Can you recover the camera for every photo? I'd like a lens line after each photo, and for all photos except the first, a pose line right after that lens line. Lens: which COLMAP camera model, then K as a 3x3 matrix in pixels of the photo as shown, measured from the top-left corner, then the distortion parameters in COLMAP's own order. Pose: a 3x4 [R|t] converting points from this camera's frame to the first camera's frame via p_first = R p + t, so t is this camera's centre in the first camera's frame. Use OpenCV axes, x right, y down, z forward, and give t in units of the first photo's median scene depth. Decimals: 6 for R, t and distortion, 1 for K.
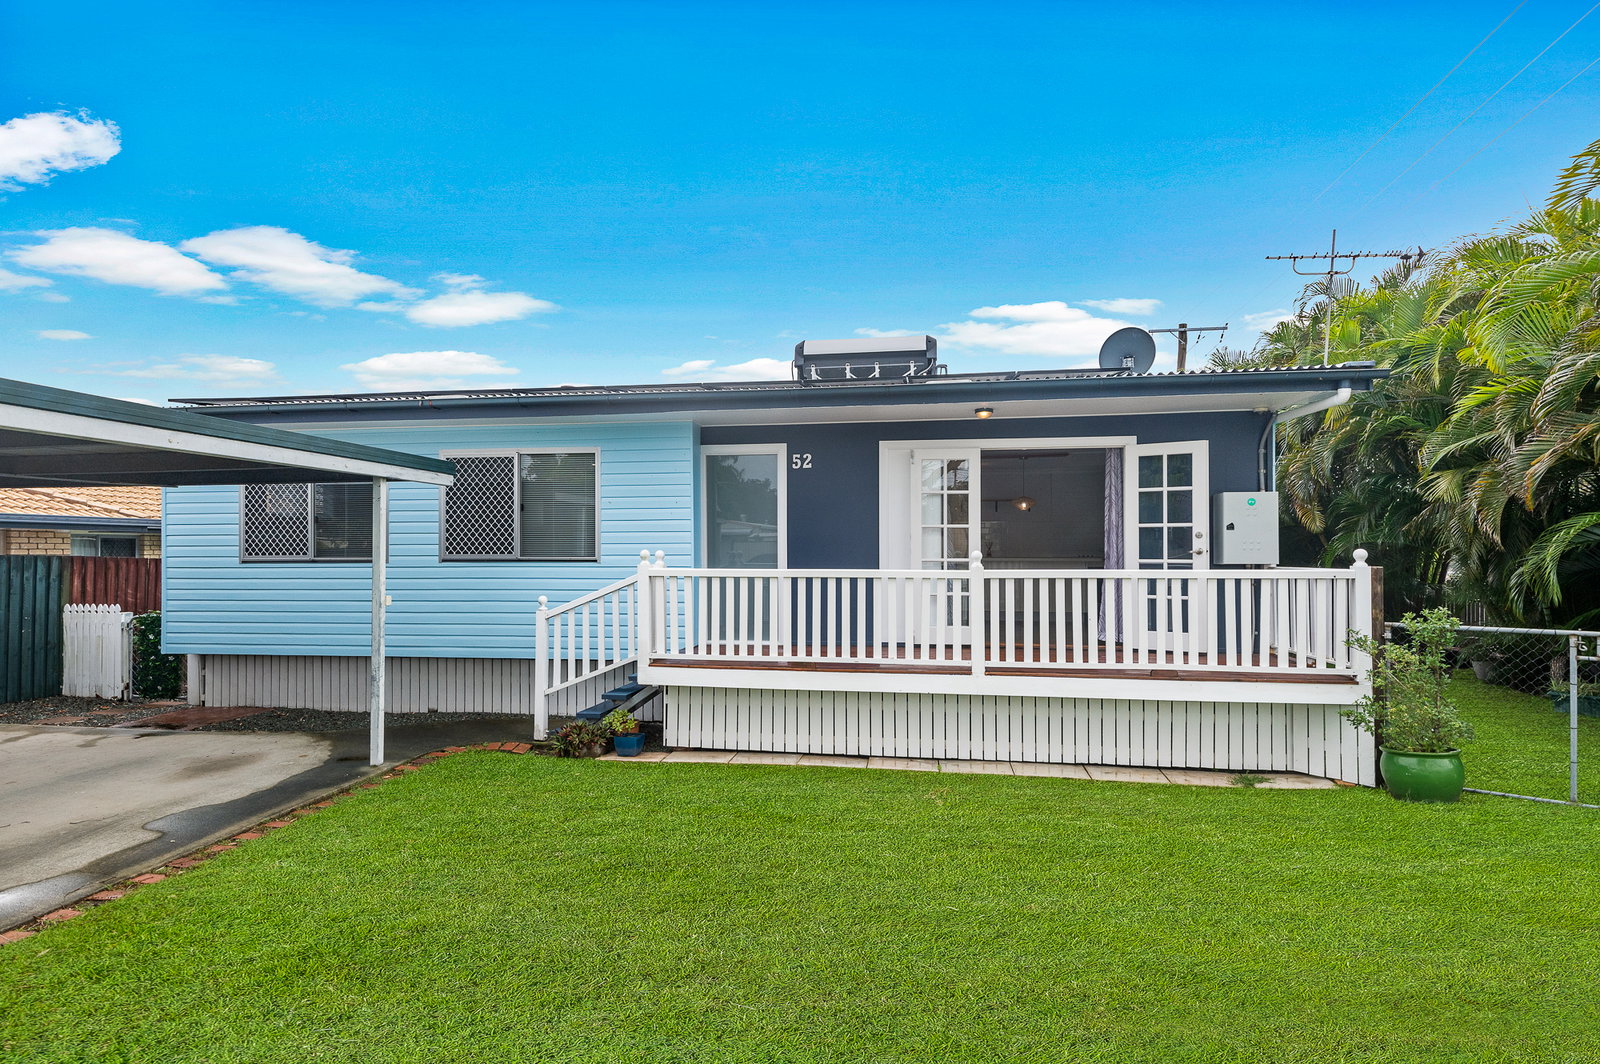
lens RADIAL K [[794.1, 0, 800.7], [0, 794.1, 534.9], [0, 0, 1]] dist [0.016525, -0.002489]
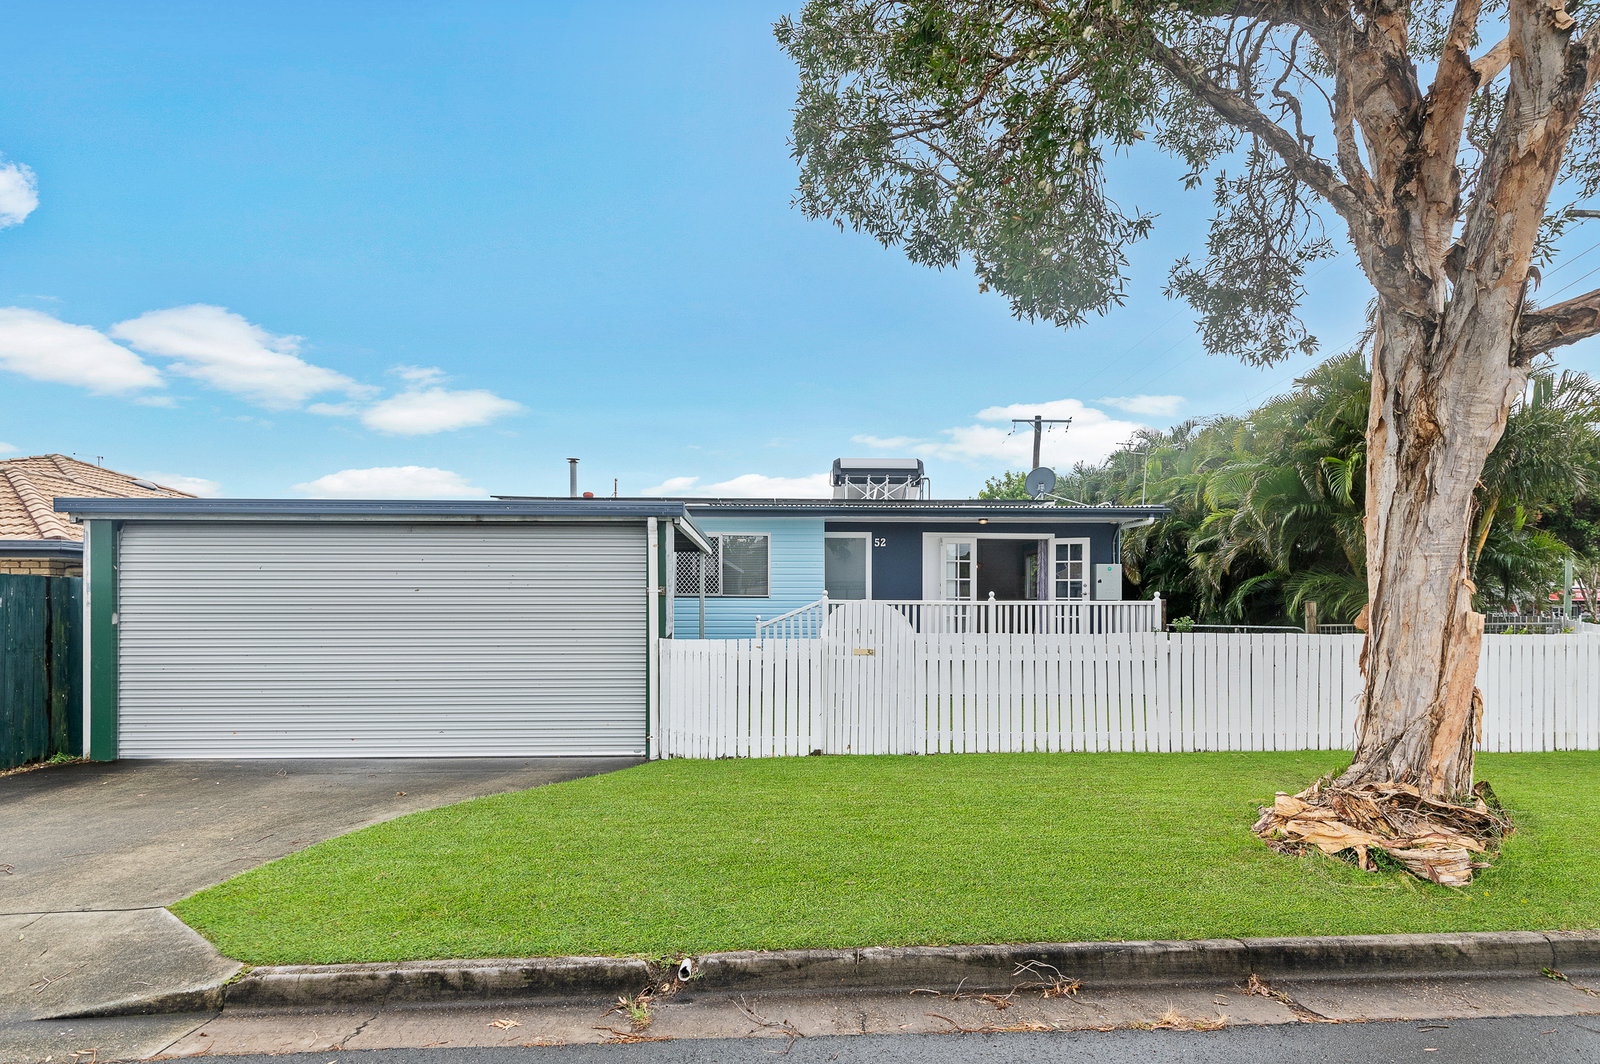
lens RADIAL K [[808.9, 0, 804.5], [0, 808.9, 590.2], [0, 0, 1]] dist [0.047353, 0.000246]
pose [[0.981735, 0.008119, 0.190081, -0.540229], [-0.009422, 0.999938, 0.005948, 0.006923], [-0.190021, -0.007631, 0.981750, -0.810394]]
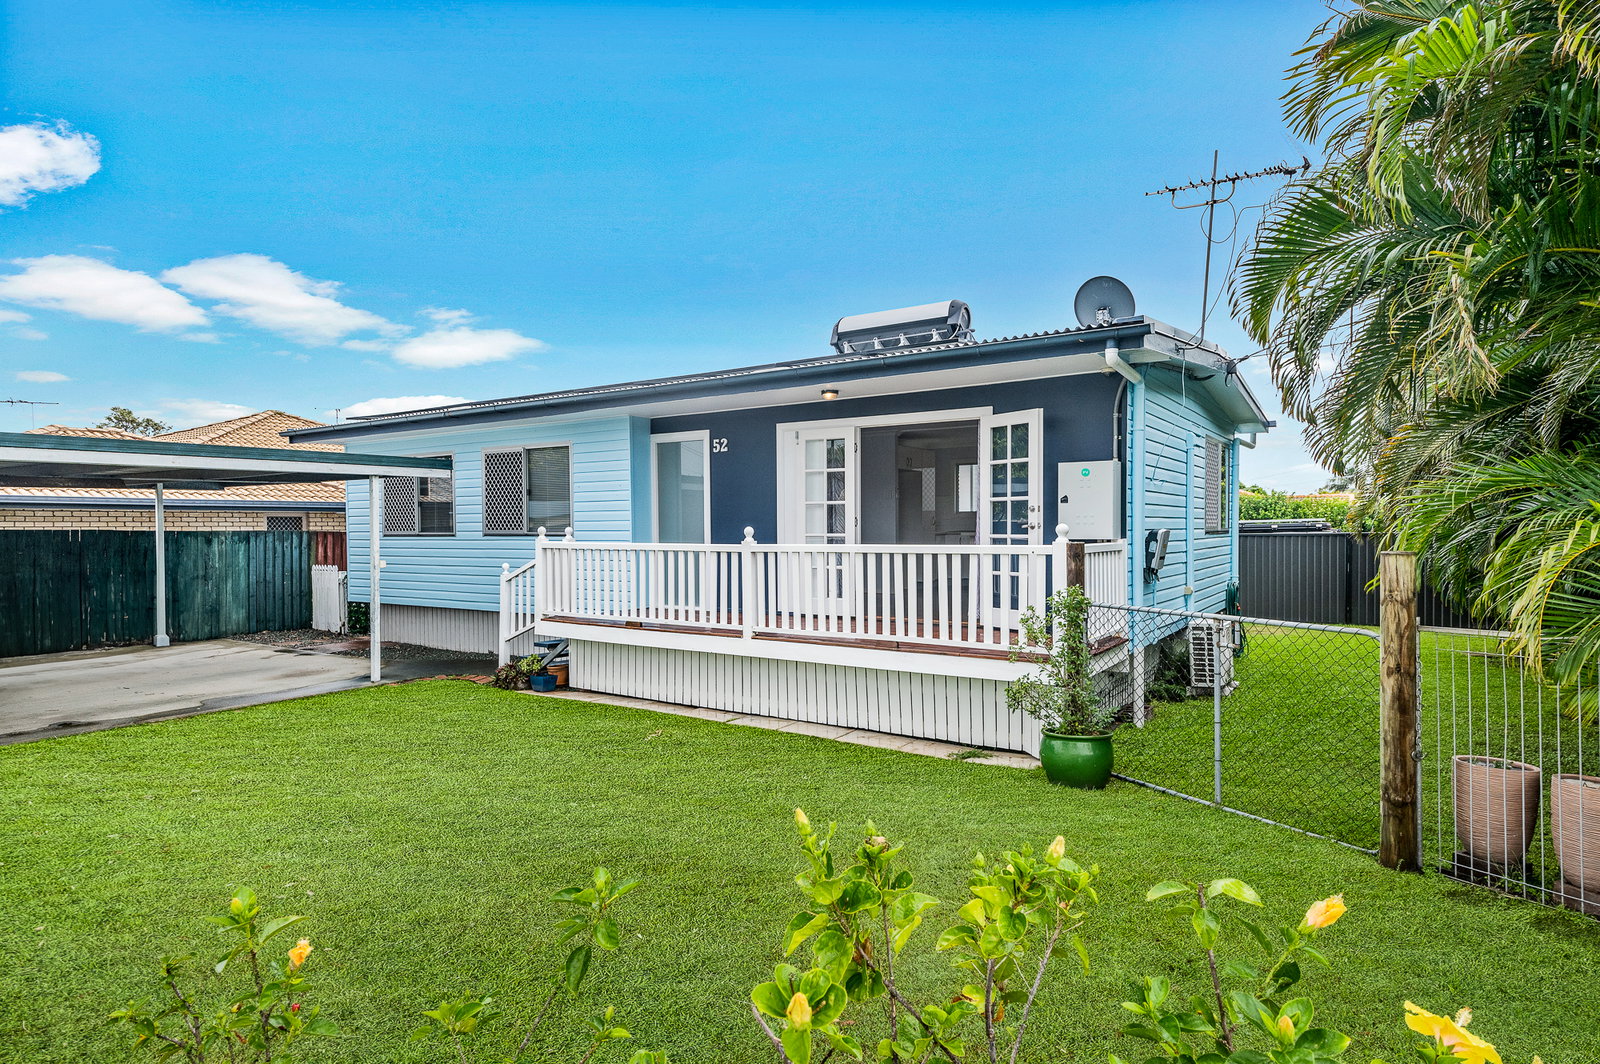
lens RADIAL K [[886.8, 0, 802.6], [0, 886.8, 532.8], [0, 0, 1]] dist [0.034332, 0.001420]
pose [[0.902864, 0.000258, -0.429927, 0.663098], [0.011924, 0.999600, 0.025641, -0.001665], [0.429761, -0.028277, 0.902500, -0.068749]]
